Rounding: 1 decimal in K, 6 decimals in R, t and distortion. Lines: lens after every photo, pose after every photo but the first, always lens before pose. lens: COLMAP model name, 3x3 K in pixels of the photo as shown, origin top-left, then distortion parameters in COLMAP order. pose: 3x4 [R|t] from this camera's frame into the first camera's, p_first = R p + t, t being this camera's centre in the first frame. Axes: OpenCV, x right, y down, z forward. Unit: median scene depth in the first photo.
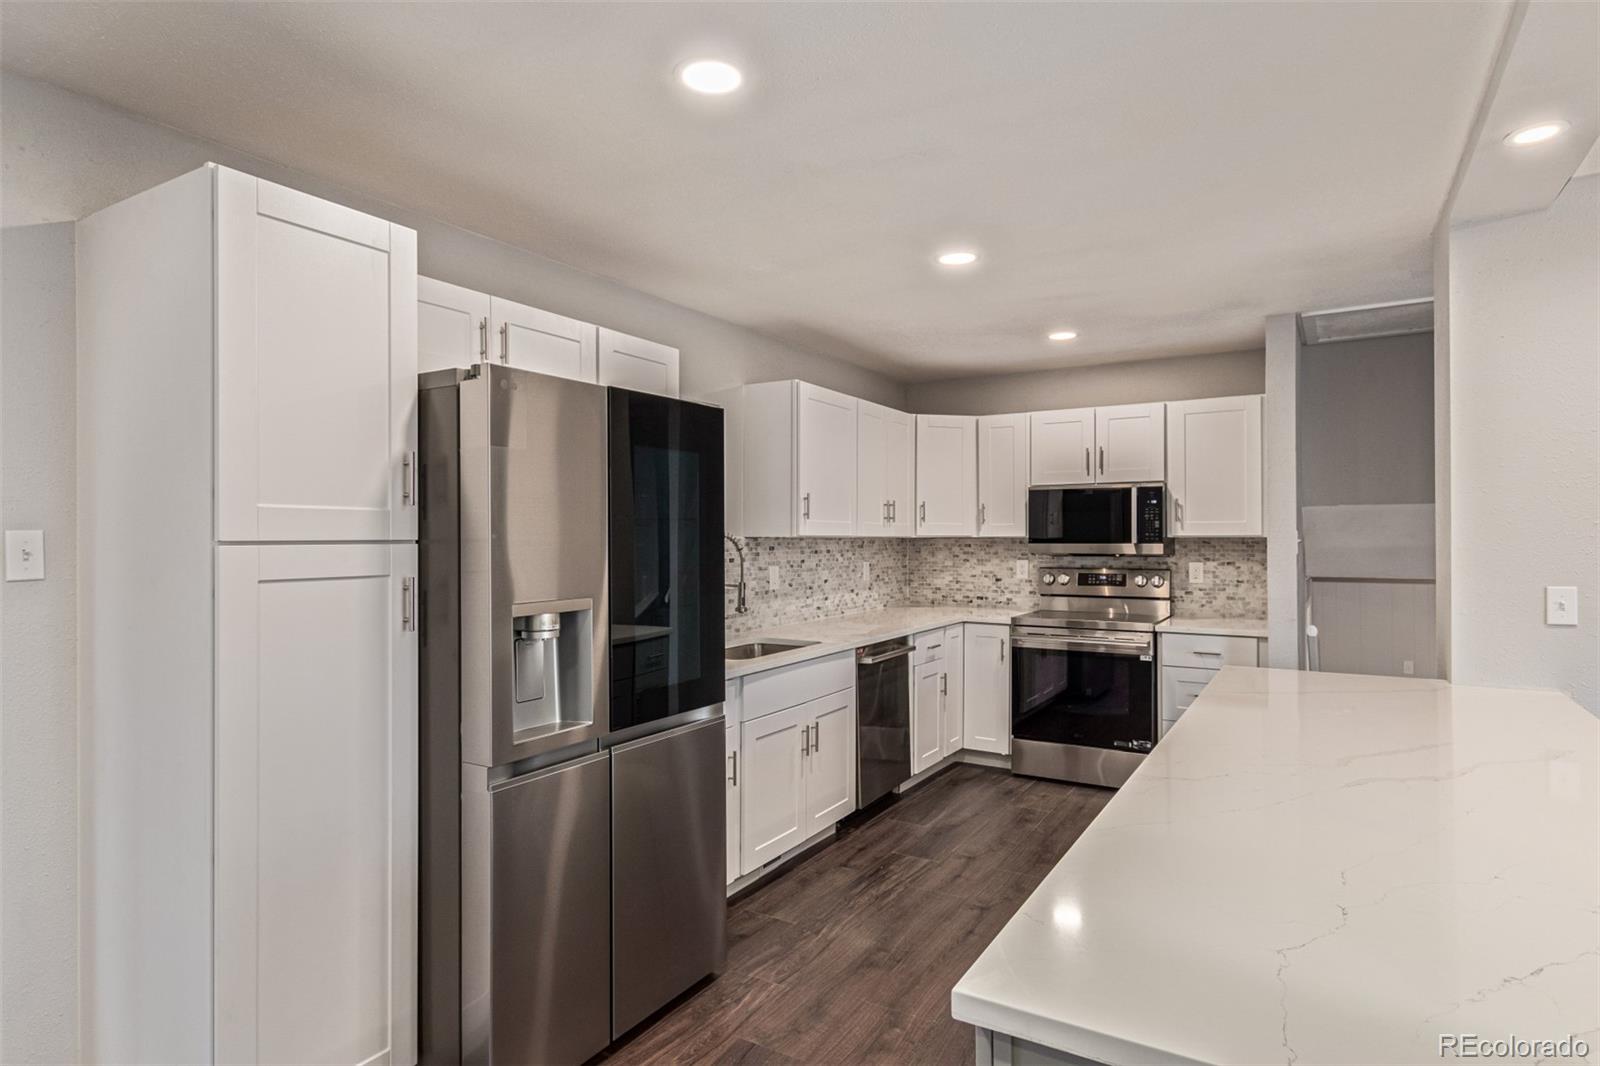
lens RADIAL K [[878.2, 0, 800.0], [0, 878.2, 533.0], [0, 0, 1]] dist [-0.002388, -0.000478]
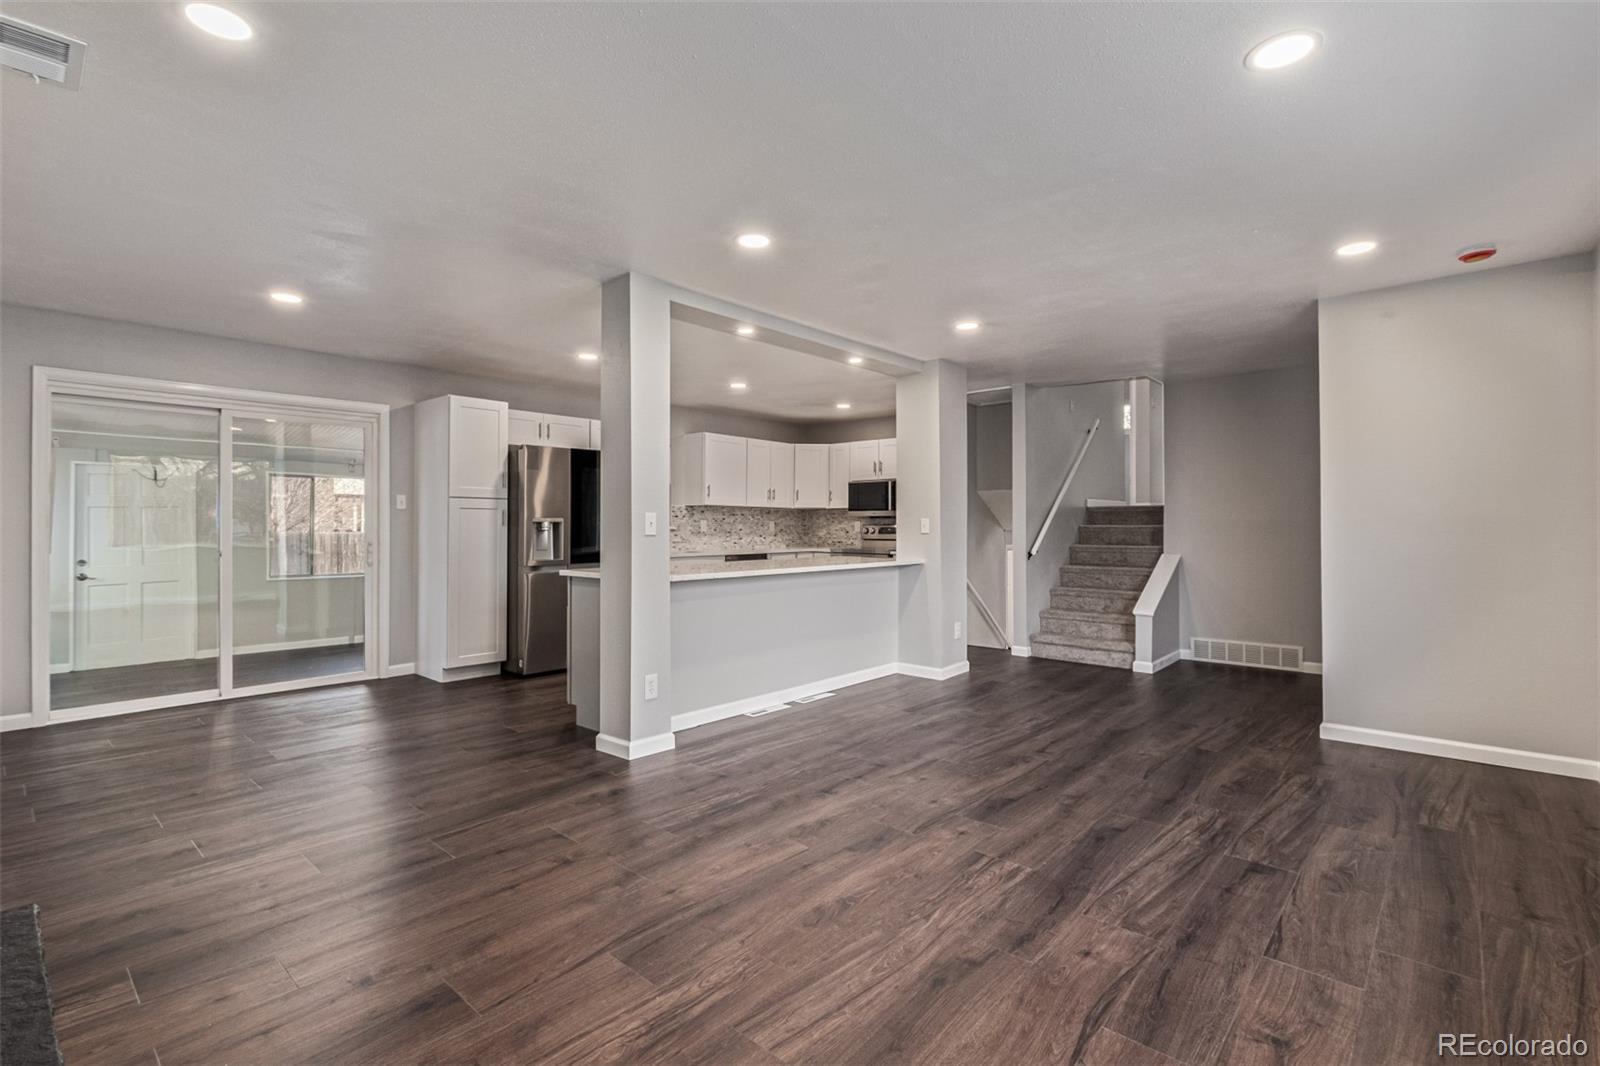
lens RADIAL K [[739.0, 0, 791.0], [0, 739.0, 533.3], [0, 0, 1]] dist [-0.000251, -0.000338]
pose [[0.981278, 0.006645, -0.192482, 0.472324], [-0.004041, 0.999895, 0.013914, 0.040128], [0.192554, -0.012876, 0.981202, -0.625939]]
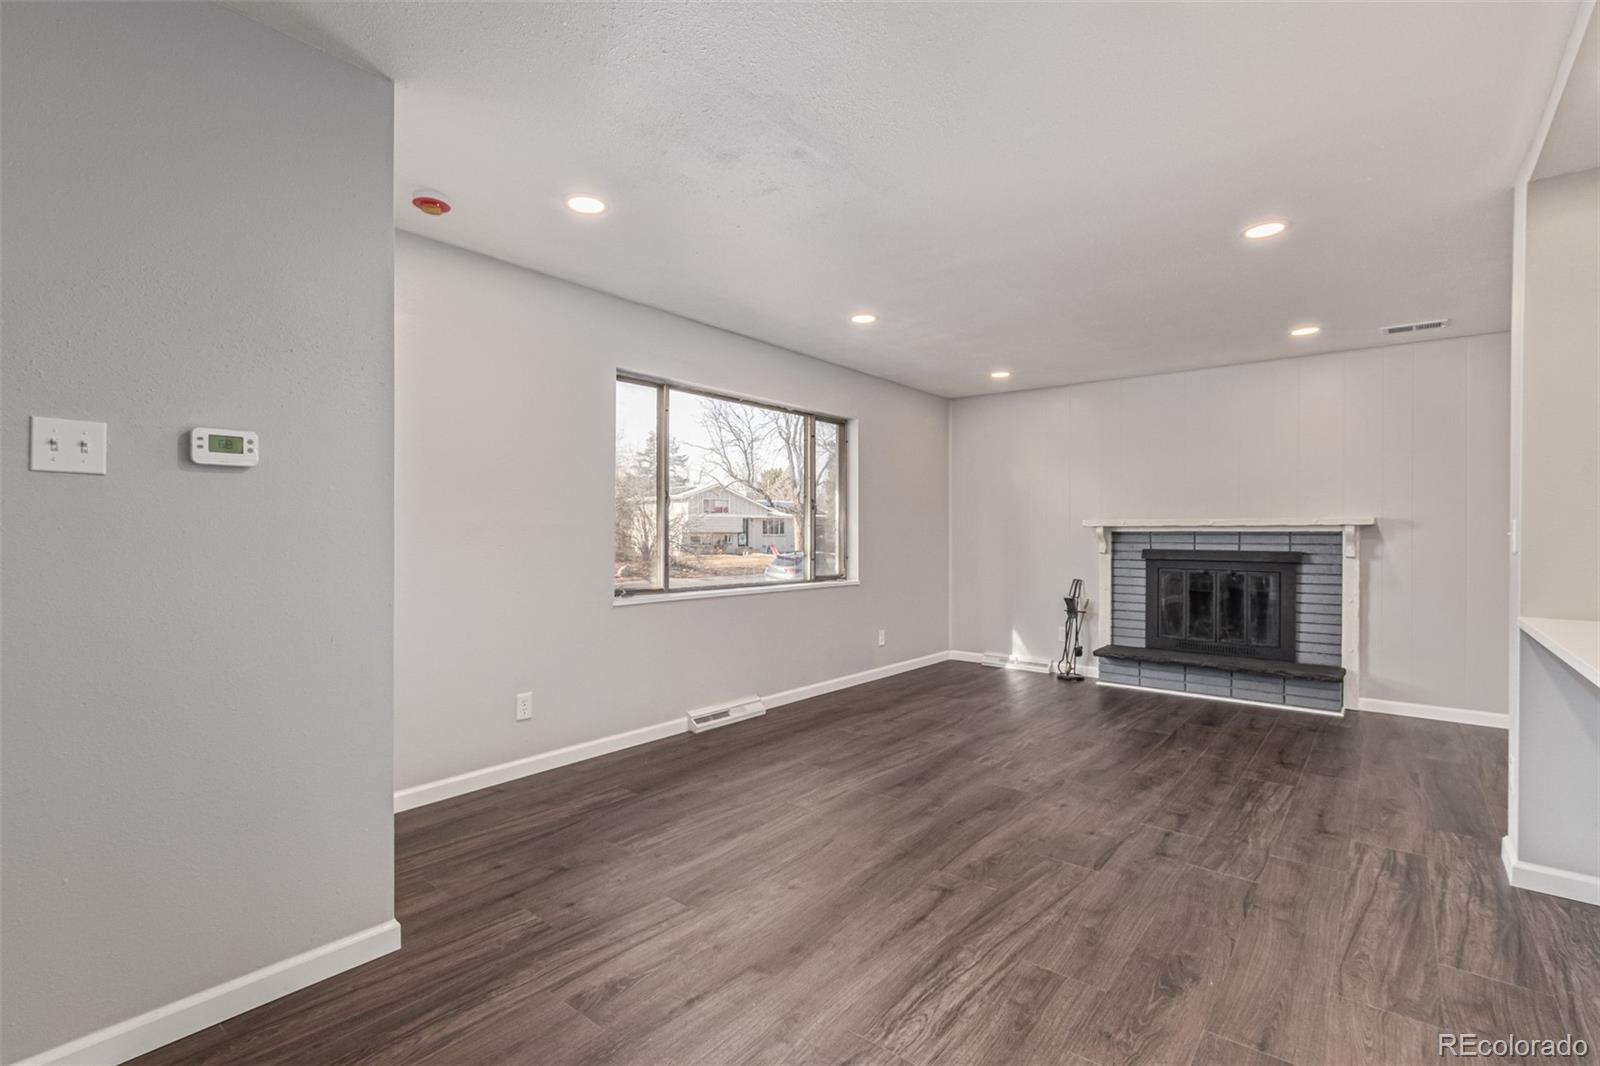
lens RADIAL K [[720.7, 0, 790.1], [0, 720.7, 536.3], [0, 0, 1]] dist [0.000783, 0.000127]
pose [[-0.987911, 0.000365, 0.155019, 0.612578], [0.000710, 0.999997, 0.002169, 0.039754], [-0.155017, 0.002252, -0.987909, 0.693086]]
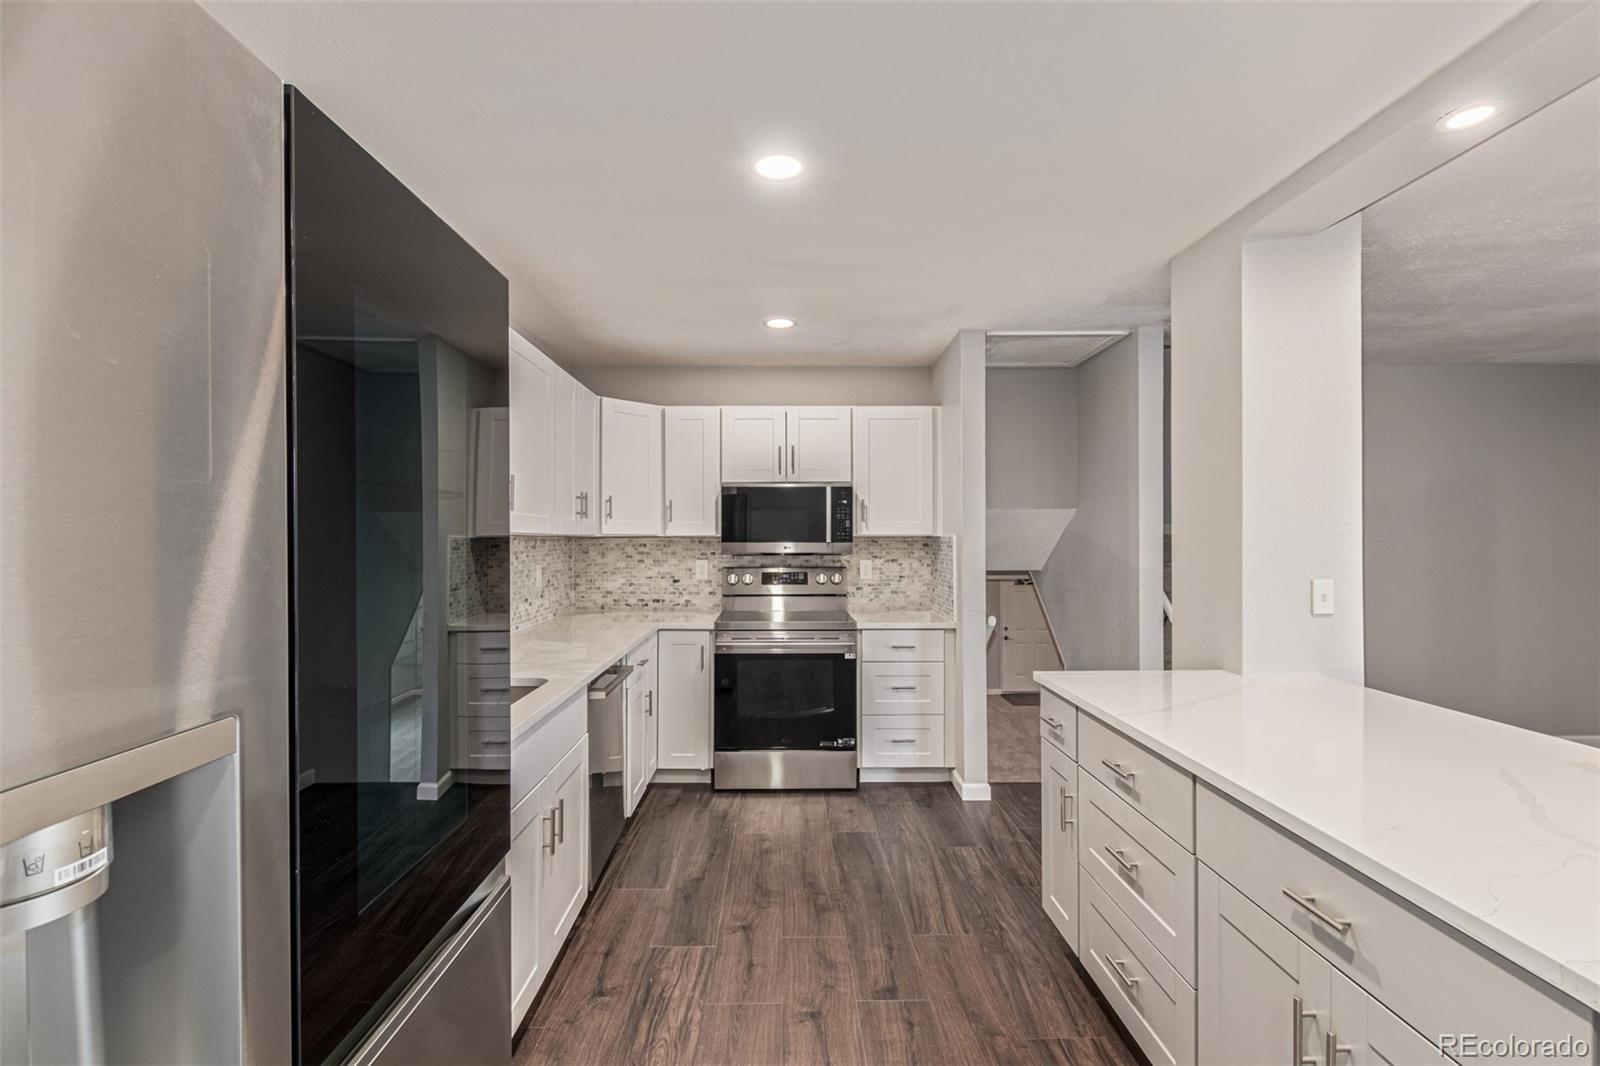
lens RADIAL K [[720.7, 0, 790.1], [0, 720.7, 536.3], [0, 0, 1]] dist [0.000783, 0.000127]
pose [[0.850854, 0.001894, 0.525398, -0.093555], [-0.002762, 0.999996, 0.000869, 0.004221], [-0.525394, -0.002191, 0.850856, 0.310199]]
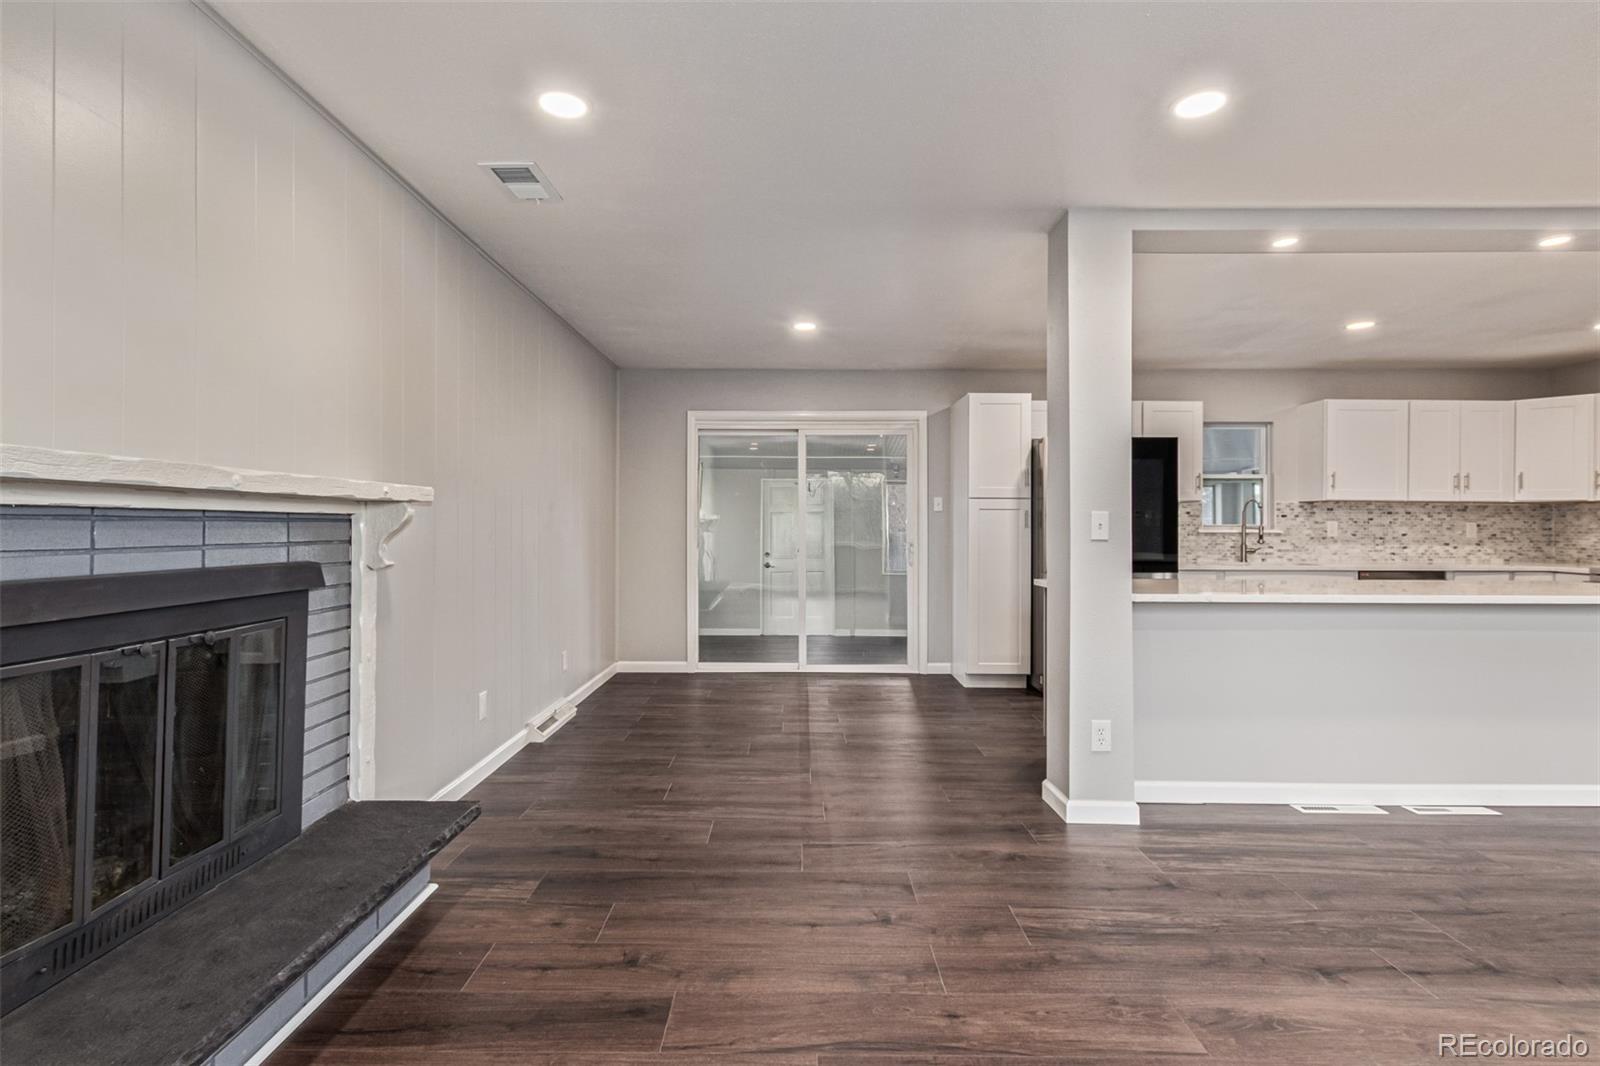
lens RADIAL K [[760.6, 0, 789.3], [0, 760.6, 524.9], [0, 0, 1]] dist [0.003854, -0.000542]
pose [[0.502637, 0.003473, -0.864490, 0.585135], [-0.003192, 0.999993, 0.002161, 0.041138], [0.864491, 0.001673, 0.502645, -0.425926]]
